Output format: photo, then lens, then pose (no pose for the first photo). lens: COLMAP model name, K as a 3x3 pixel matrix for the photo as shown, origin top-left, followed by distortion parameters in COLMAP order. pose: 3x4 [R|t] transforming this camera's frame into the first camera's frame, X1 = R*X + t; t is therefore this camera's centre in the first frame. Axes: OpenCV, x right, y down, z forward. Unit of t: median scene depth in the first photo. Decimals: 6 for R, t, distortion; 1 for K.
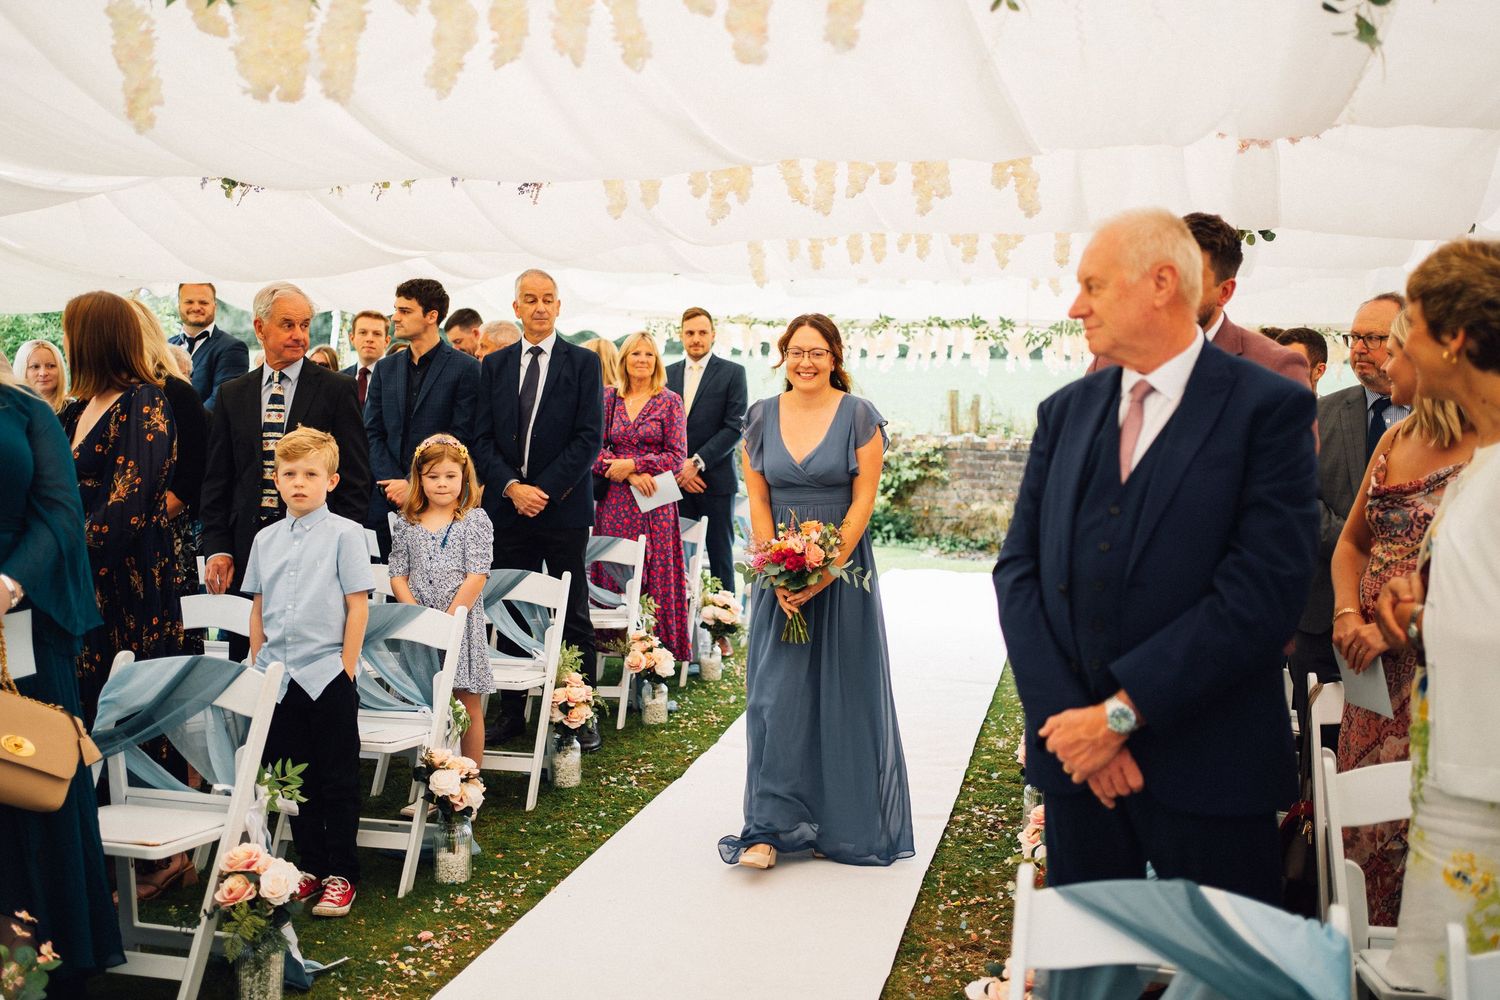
lens RADIAL K [[1493.0, 0, 751.9], [0, 1493.0, 491.5], [0, 0, 1]] dist [-0.005009, 0.026163]
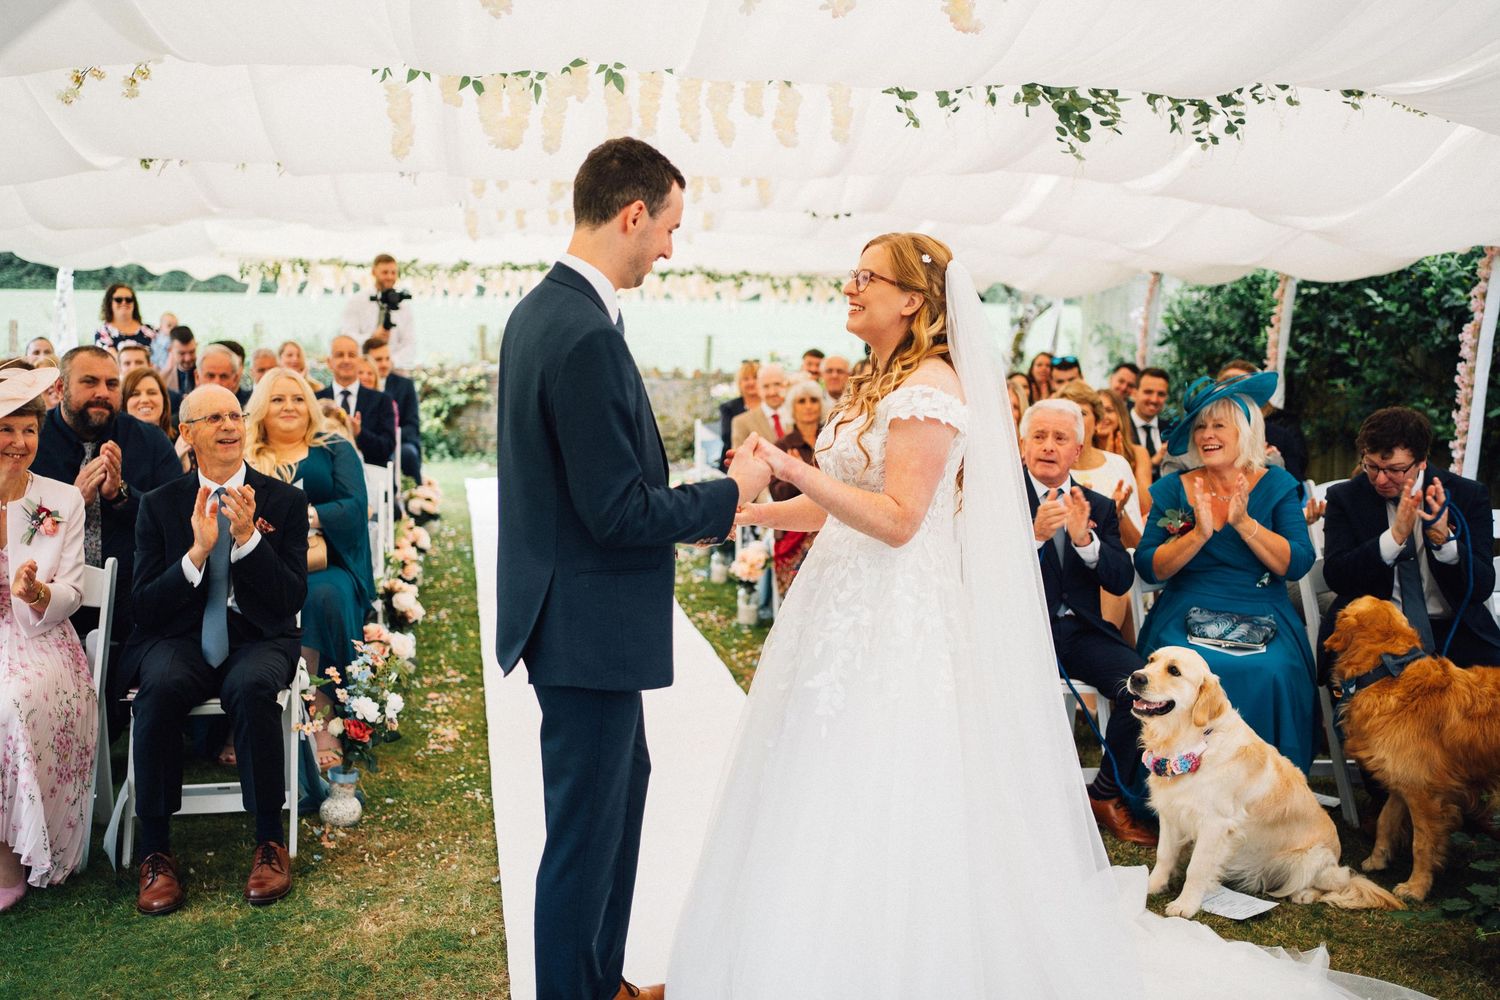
lens RADIAL K [[1493.0, 0, 751.9], [0, 1493.0, 491.5], [0, 0, 1]] dist [-0.005009, 0.026163]
pose [[0.915019, -0.050277, 0.400265, -0.461571], [0.033435, 0.998241, 0.048956, 0.032954], [-0.402022, -0.031413, 0.915091, -0.413373]]
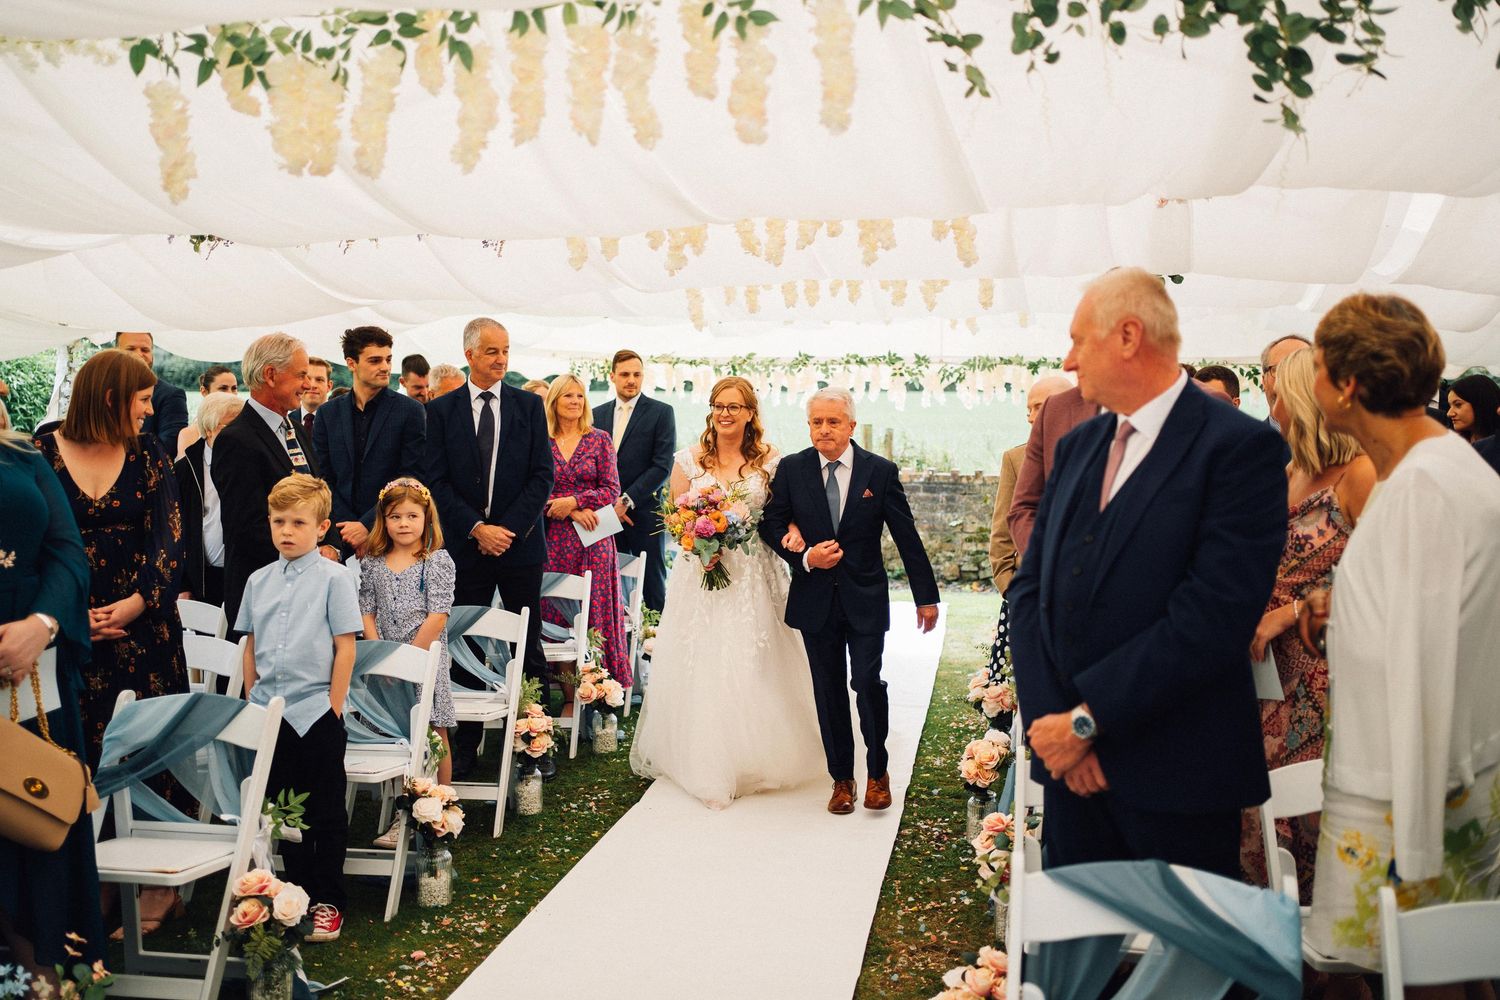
lens RADIAL K [[1489.4, 0, 750.0], [0, 1489.4, 500.0], [0, 0, 1]] dist [-0.008753, 0.003844]
pose [[0.997717, -0.017464, 0.065230, -0.044165], [0.018596, 0.999686, -0.016780, -0.000526], [-0.064917, 0.017955, 0.997729, -0.059137]]
